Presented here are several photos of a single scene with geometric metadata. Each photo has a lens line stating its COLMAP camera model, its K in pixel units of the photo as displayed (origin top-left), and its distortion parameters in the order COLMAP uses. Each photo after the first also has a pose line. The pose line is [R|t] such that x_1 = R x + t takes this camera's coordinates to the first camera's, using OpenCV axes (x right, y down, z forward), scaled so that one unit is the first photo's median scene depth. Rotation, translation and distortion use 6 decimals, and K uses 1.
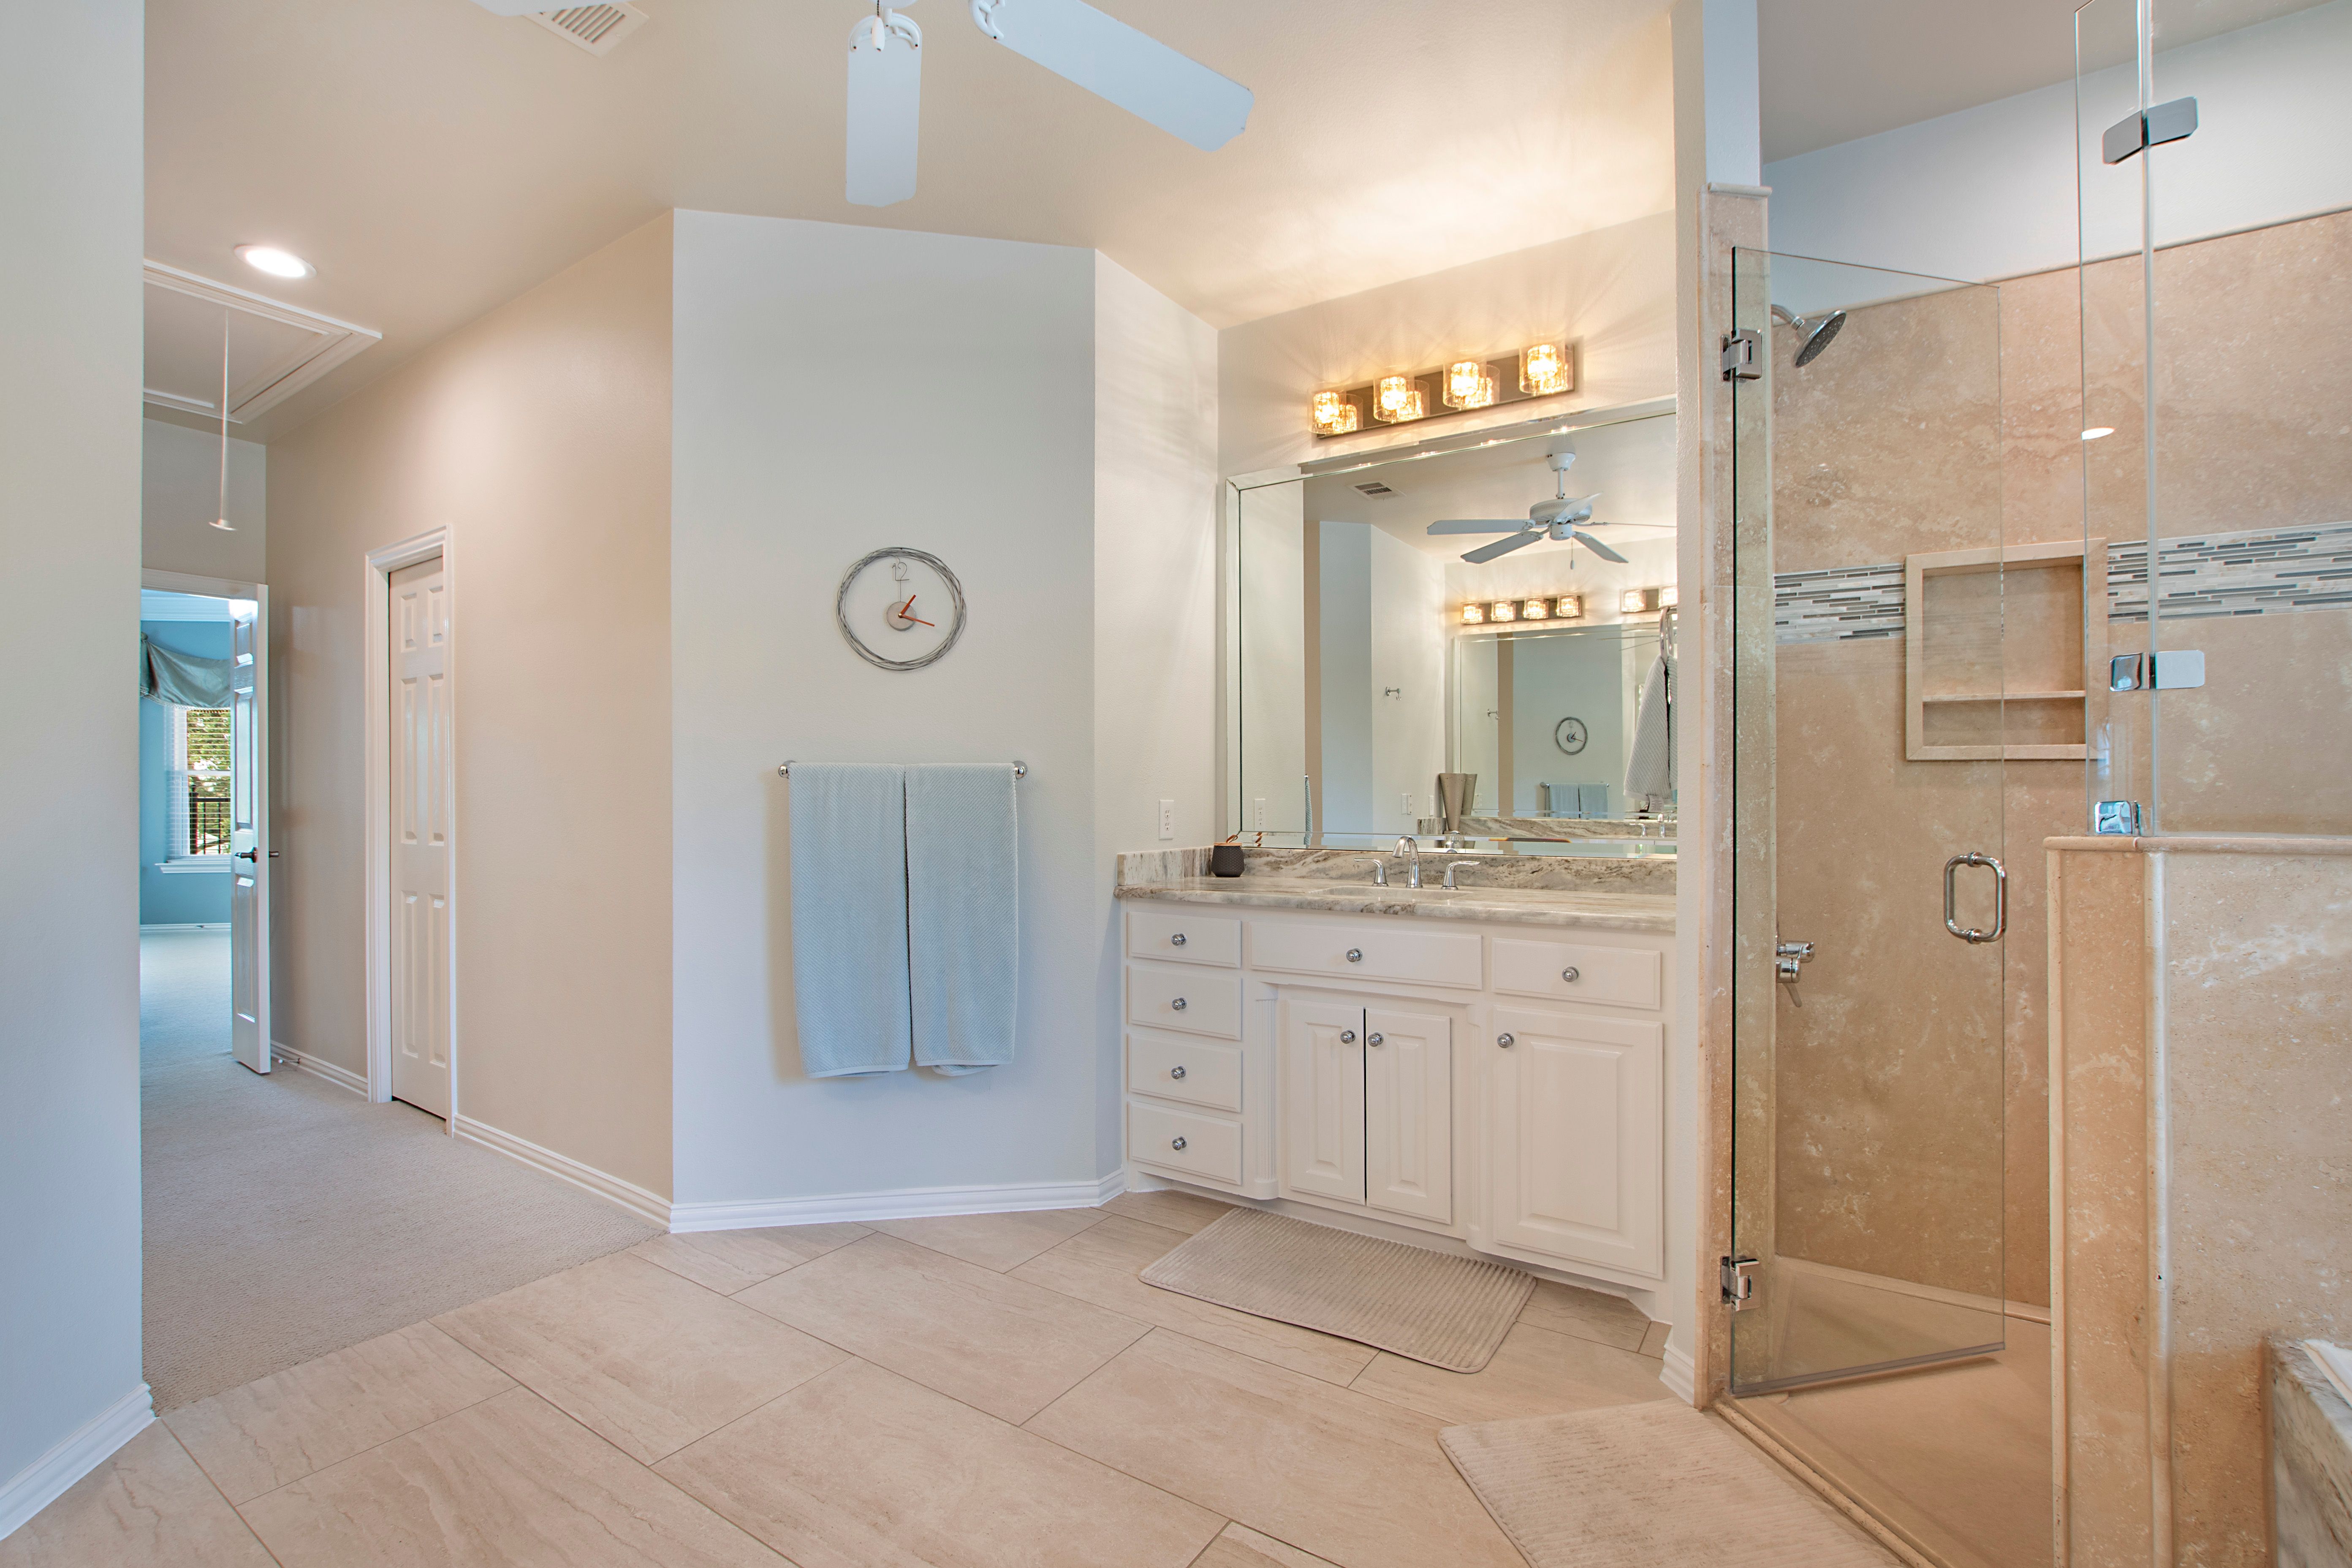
lens RADIAL K [[1038.3, 0, 1169.3], [0, 1038.3, 790.7], [0, 0, 1]] dist [-0.039980, 0.007305]
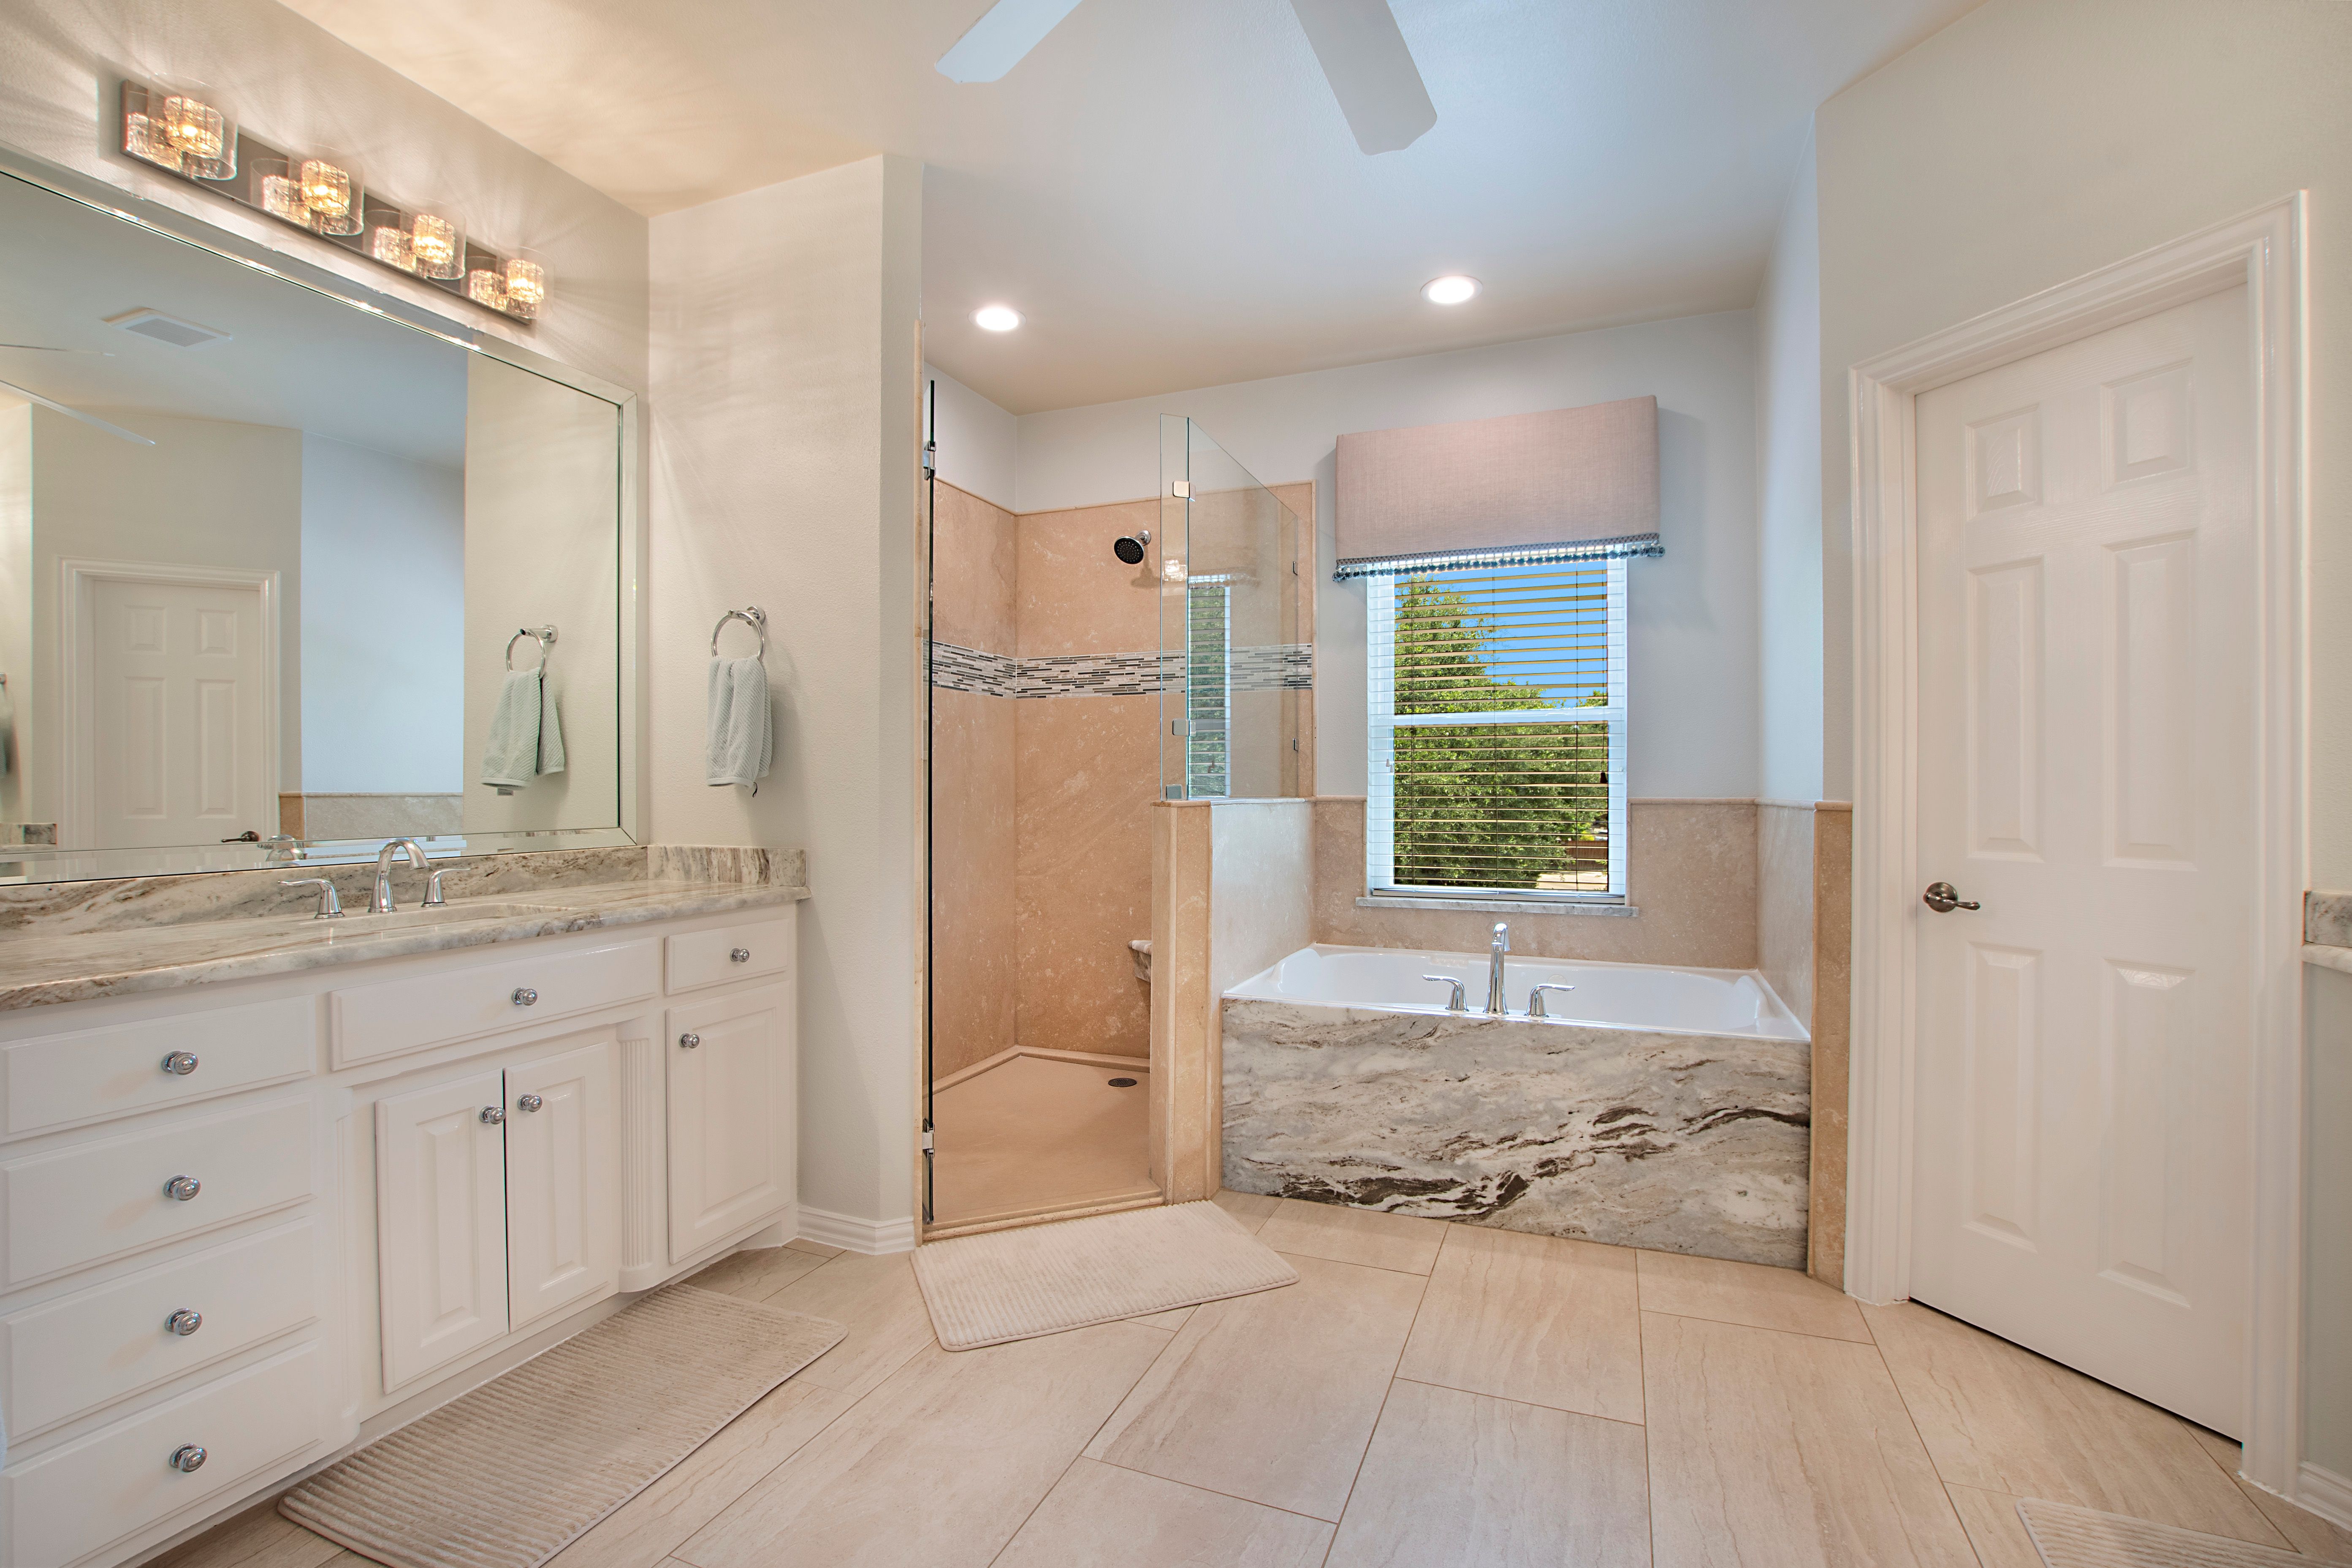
lens RADIAL K [[1051.9, 0, 1152.1], [0, 1051.9, 784.2], [0, 0, 1]] dist [-0.037149, 0.007019]
pose [[-0.173259, 0.002701, 0.984873, -0.578952], [-0.000724, 0.999996, -0.002869, 0.007792], [-0.984876, -0.001210, -0.173257, 0.627757]]
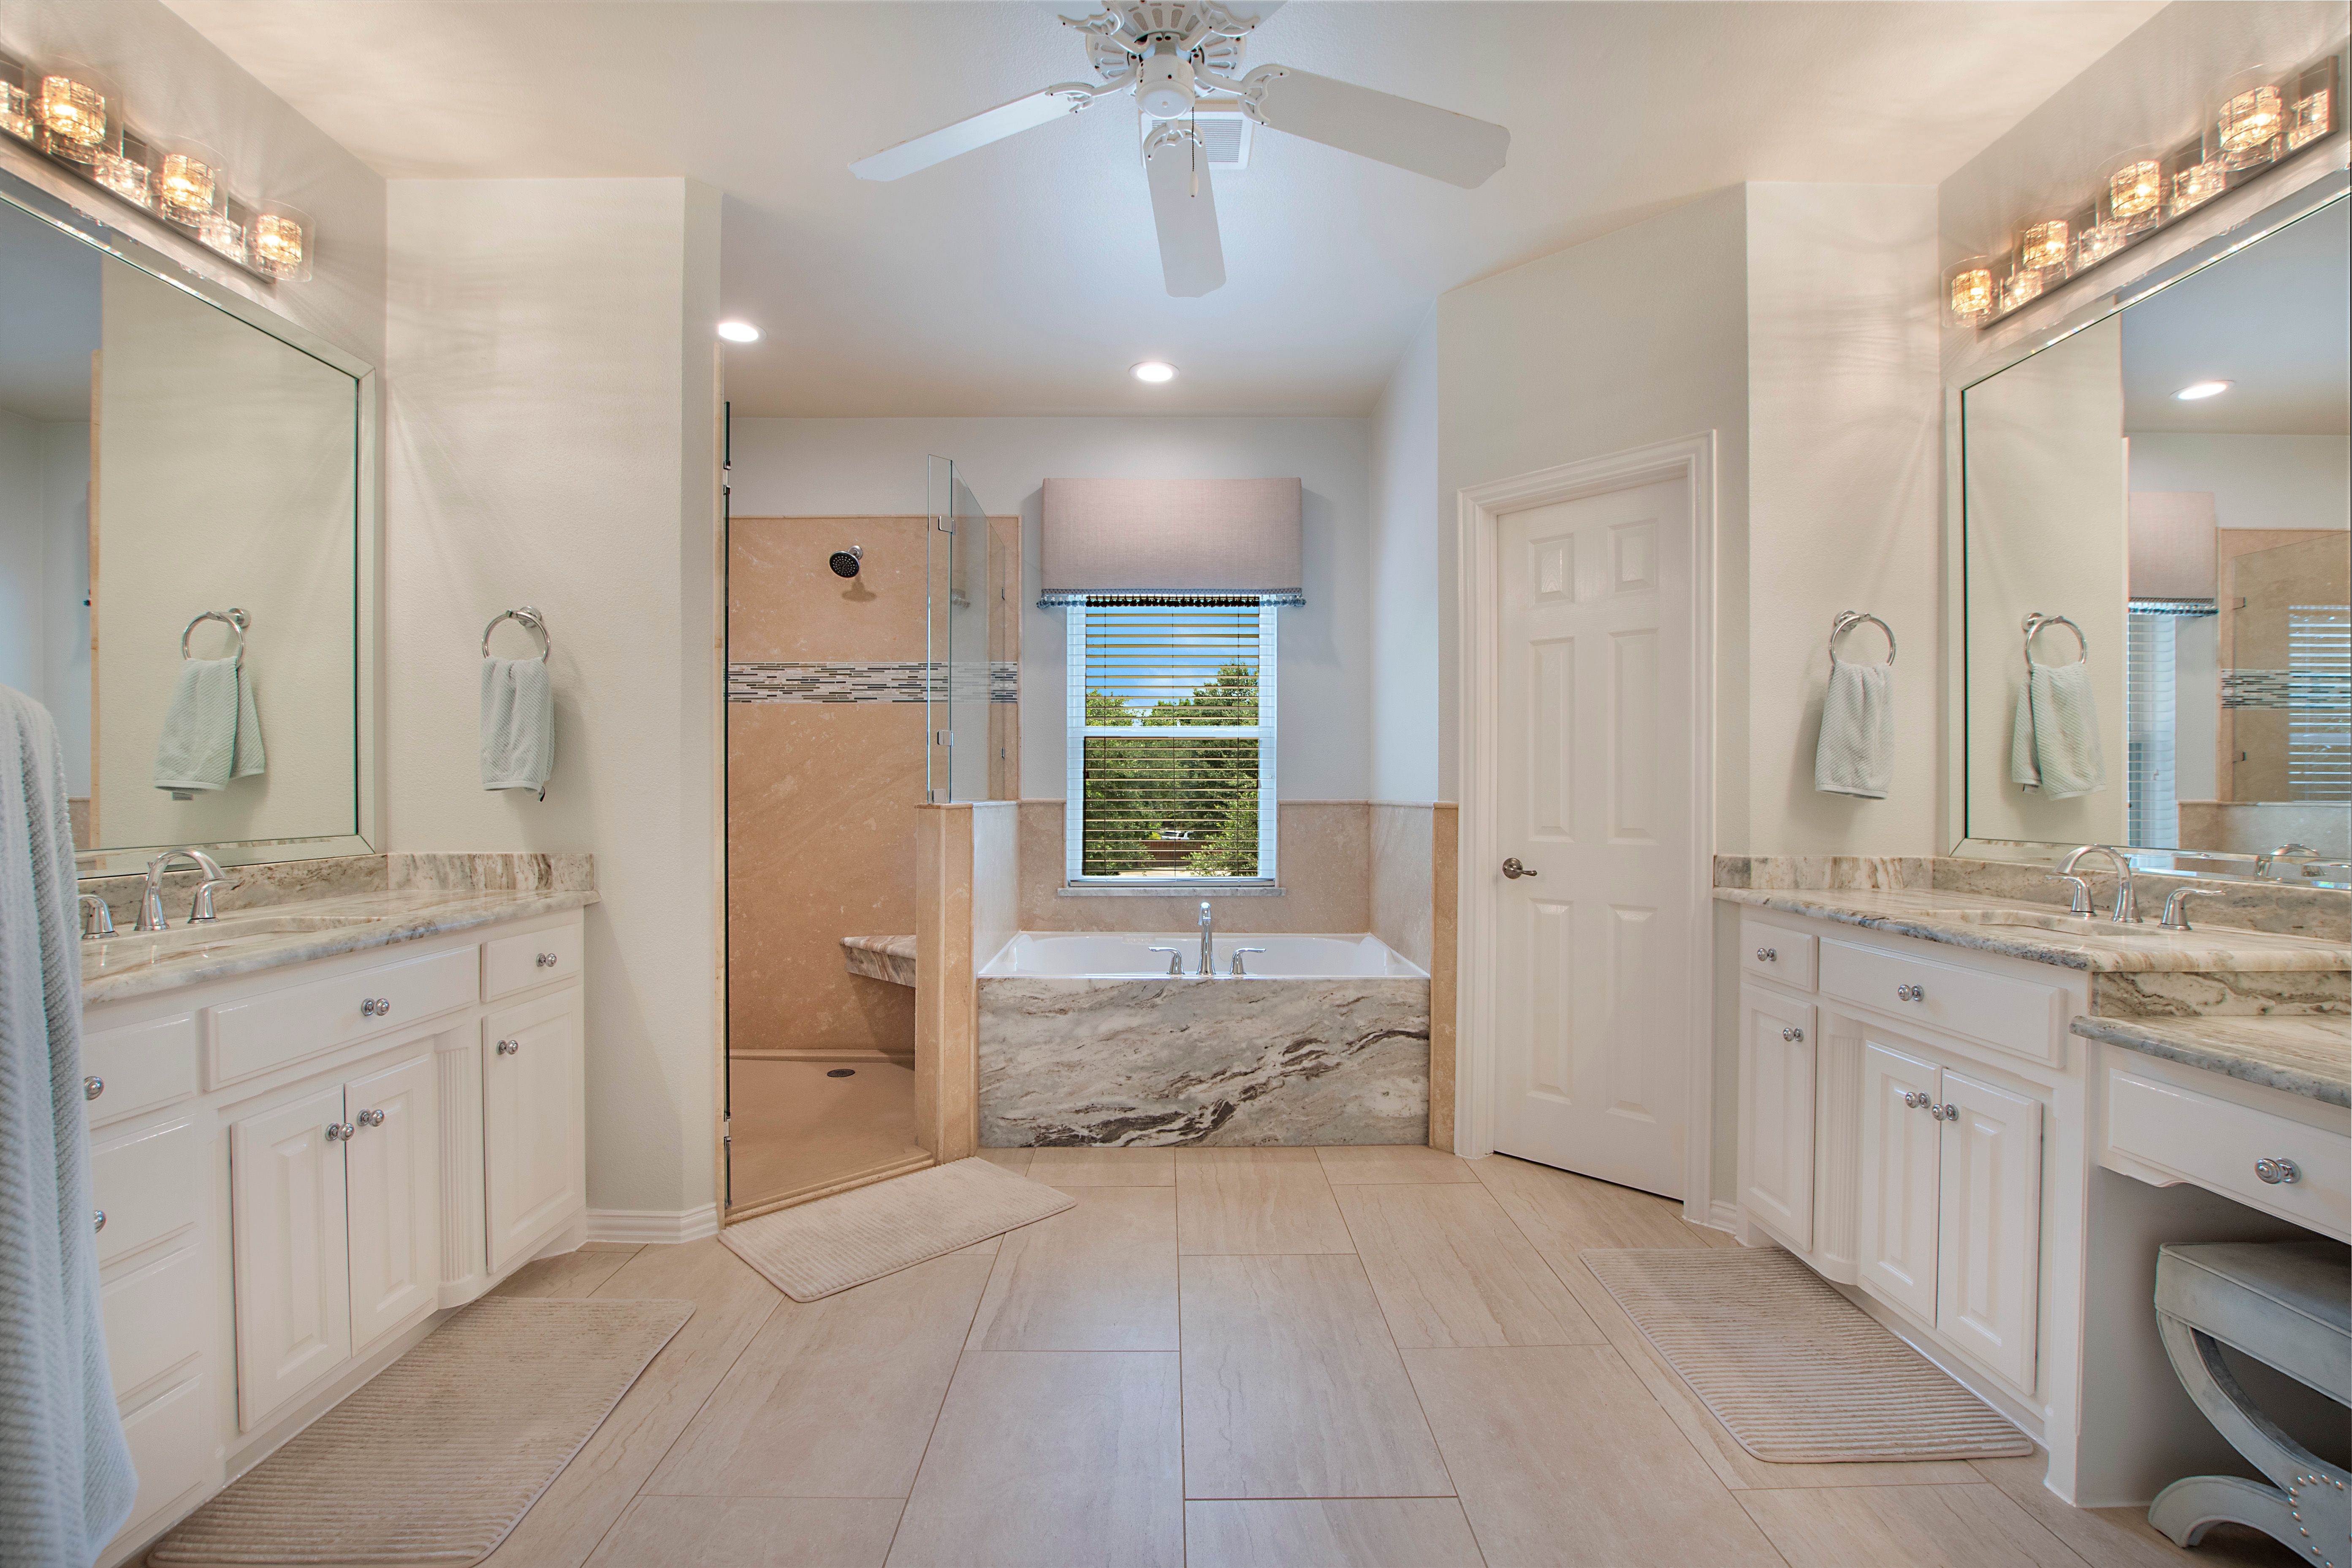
lens RADIAL K [[1038.3, 0, 1169.3], [0, 1038.3, 790.7], [0, 0, 1]] dist [-0.039980, 0.007305]
pose [[-0.546055, -0.000360, 0.837749, -0.655753], [-0.001240, 0.999999, -0.000379, 0.007021], [-0.837749, -0.001245, -0.546055, 0.843933]]
